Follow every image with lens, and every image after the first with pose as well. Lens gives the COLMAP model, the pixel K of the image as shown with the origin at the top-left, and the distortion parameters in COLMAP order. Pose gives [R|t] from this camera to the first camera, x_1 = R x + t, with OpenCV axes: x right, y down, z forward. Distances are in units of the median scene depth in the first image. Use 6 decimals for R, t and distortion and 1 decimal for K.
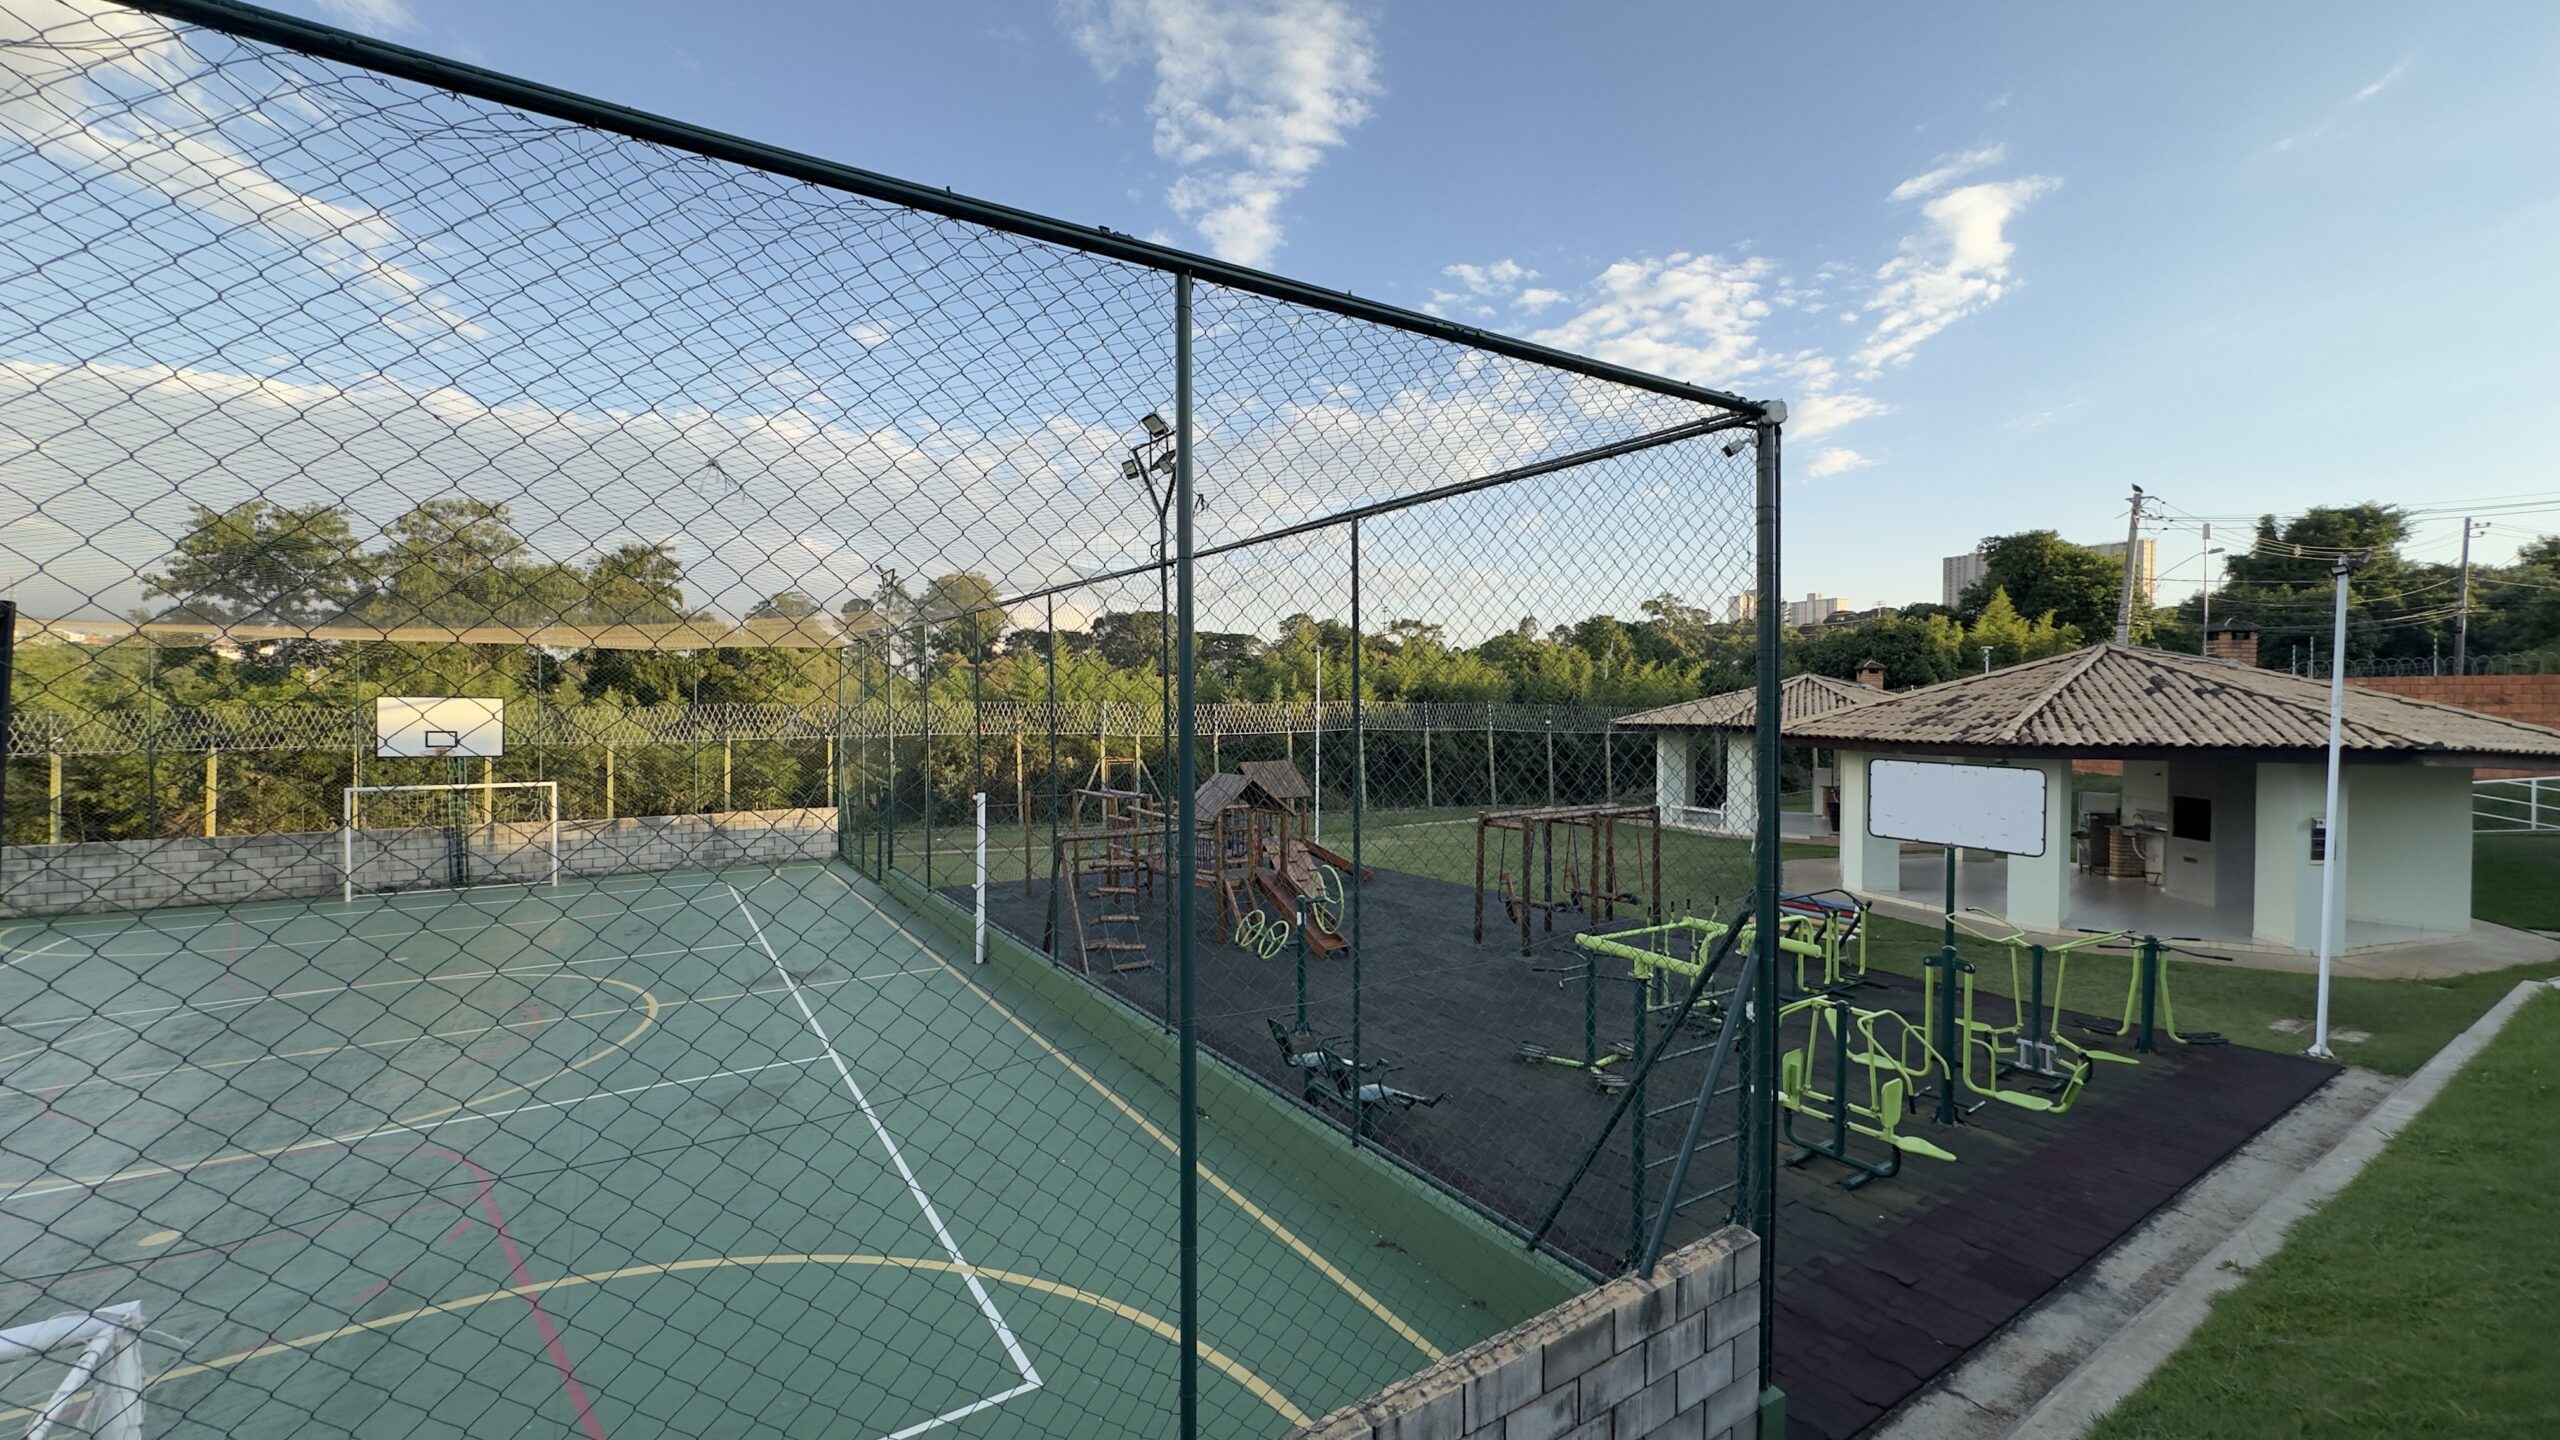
lens RADIAL K [[1019.2, 0, 1276.8], [0, 1019.2, 719.9], [0, 0, 1]] dist [0.001847, 0.000255]
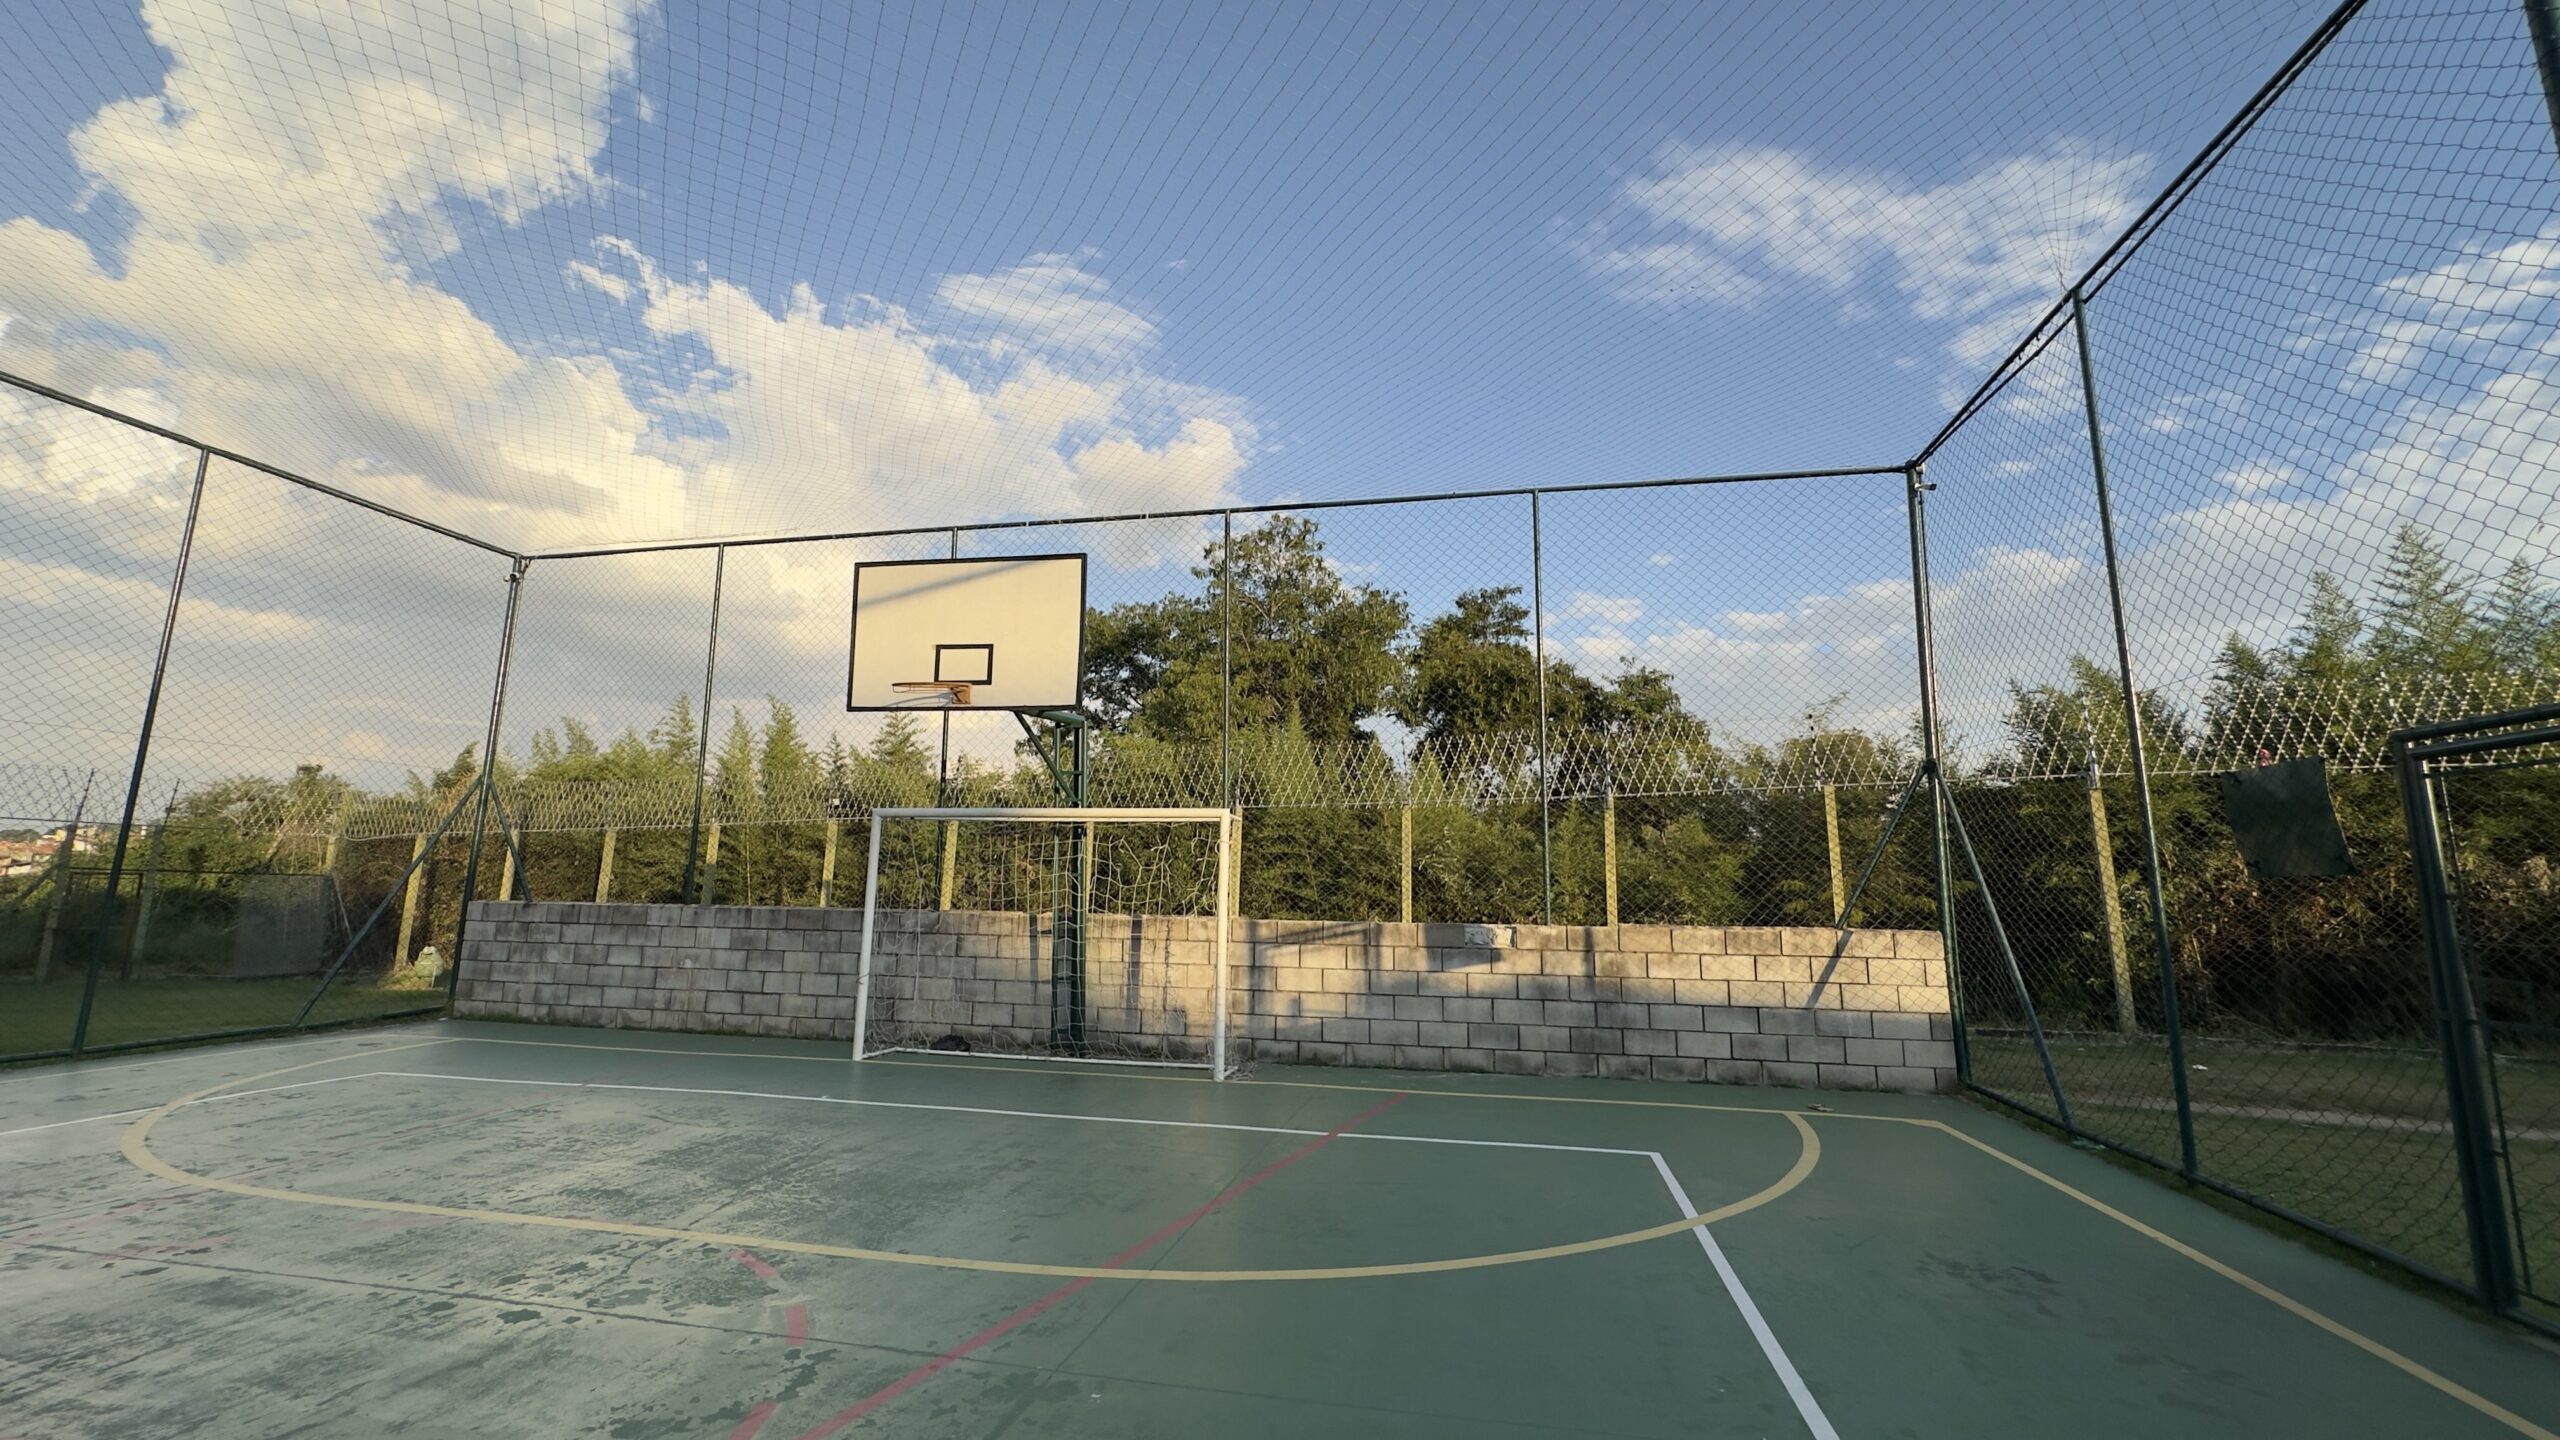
lens RADIAL K [[1019.2, 0, 1277.2], [0, 1019.2, 712.3], [0, 0, 1]] dist [0.001847, 0.000255]
pose [[0.708228, -0.110608, -0.697266, -0.361662], [-0.021995, 0.983714, -0.178388, 0.083122], [0.705641, 0.141676, 0.694261, 0.644581]]
